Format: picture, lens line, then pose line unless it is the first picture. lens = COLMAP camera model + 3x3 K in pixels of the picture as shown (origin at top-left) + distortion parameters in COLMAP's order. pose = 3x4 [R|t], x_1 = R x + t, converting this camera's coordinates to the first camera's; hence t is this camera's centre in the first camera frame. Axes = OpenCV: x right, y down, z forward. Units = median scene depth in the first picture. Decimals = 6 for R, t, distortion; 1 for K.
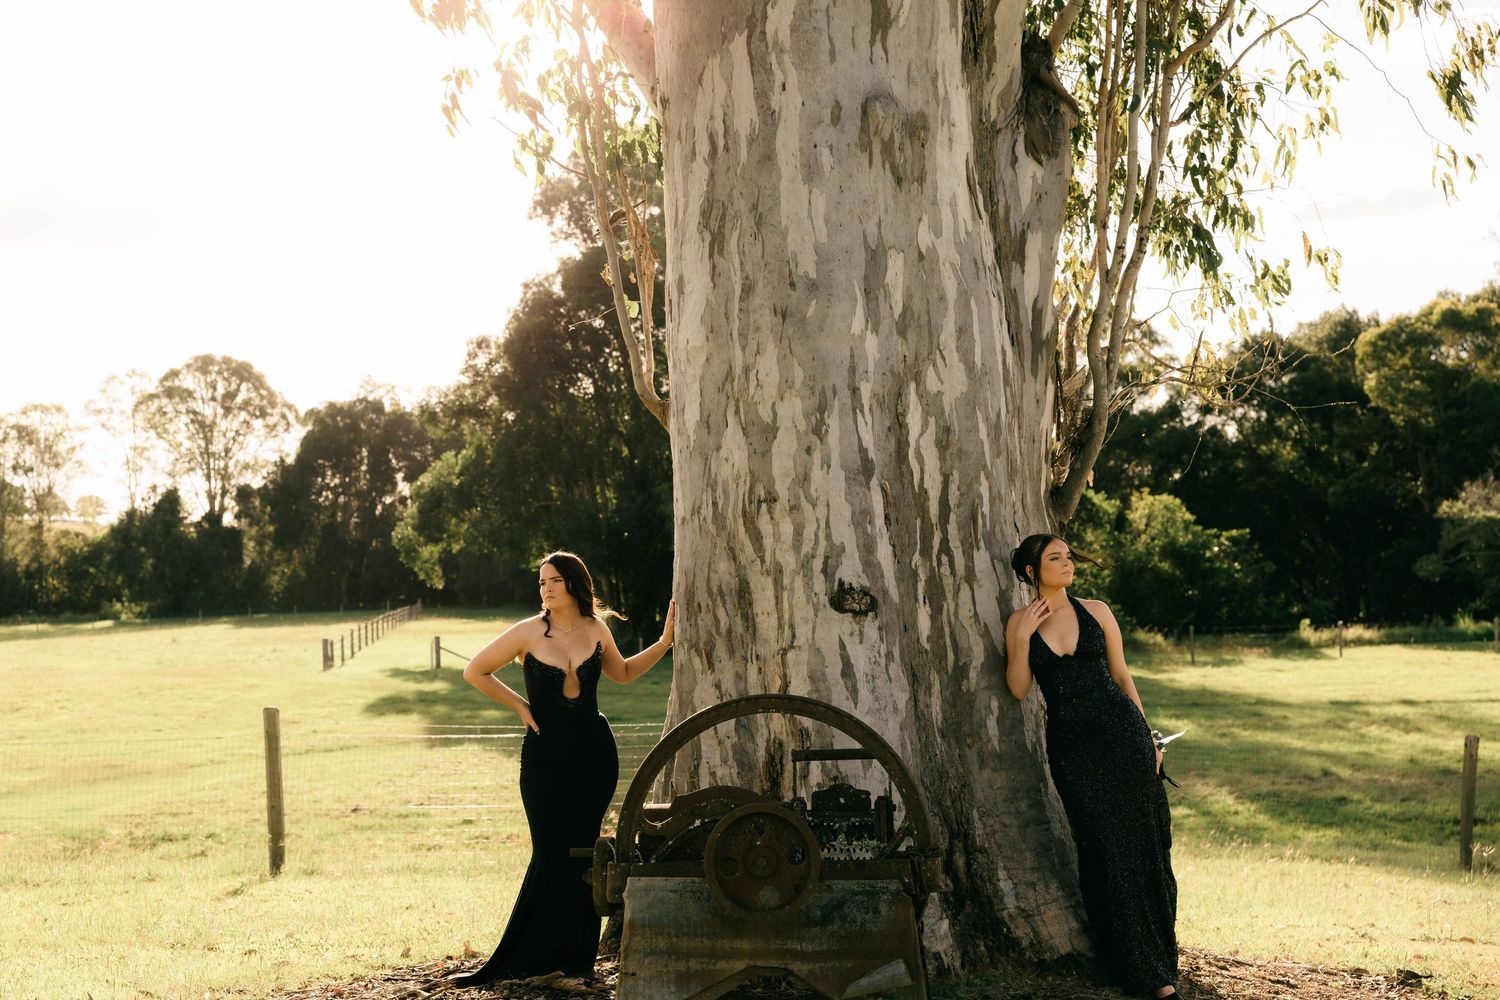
lens RADIAL K [[1967.0, 0, 750.0], [0, 1967.0, 500.0], [0, 0, 1]] dist [0.032402, 0.365176]
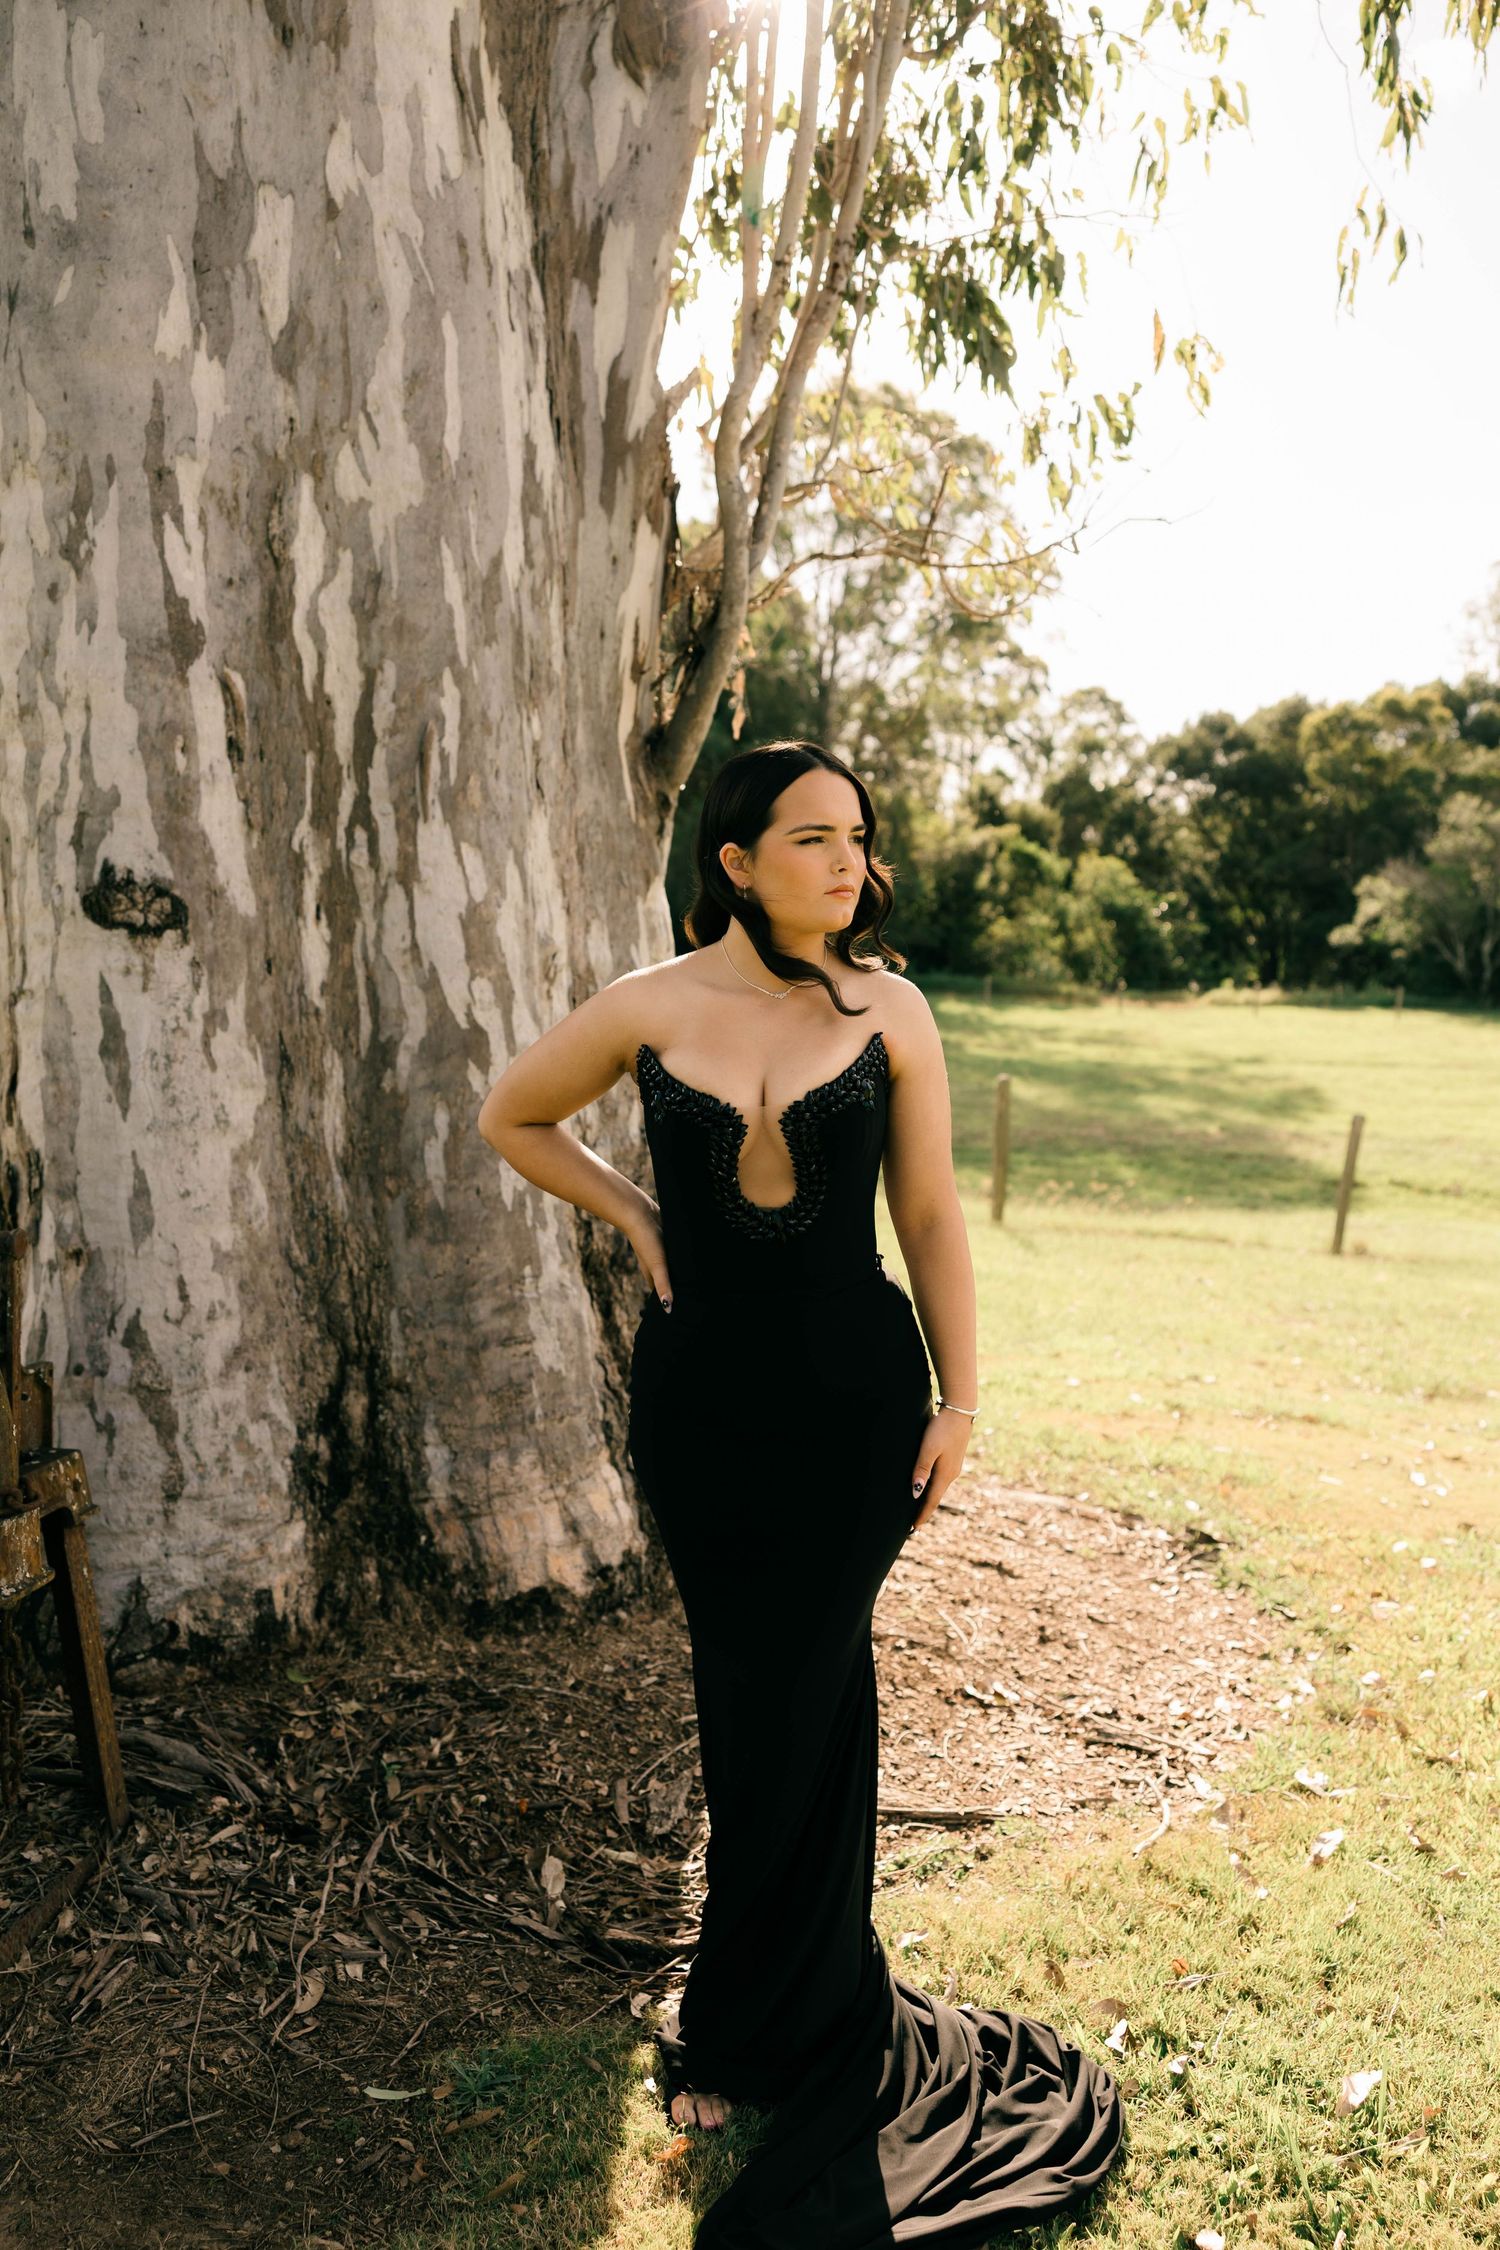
lens RADIAL K [[1630.1, 0, 750.0], [0, 1630.1, 1125.0], [0, 0, 1]] dist [0.035138, 0.002601]
pose [[0.998626, 0.050468, -0.014086, 0.211764], [-0.047500, 0.985451, 0.163187, 0.029957], [0.022116, -0.162294, 0.986495, 0.566202]]
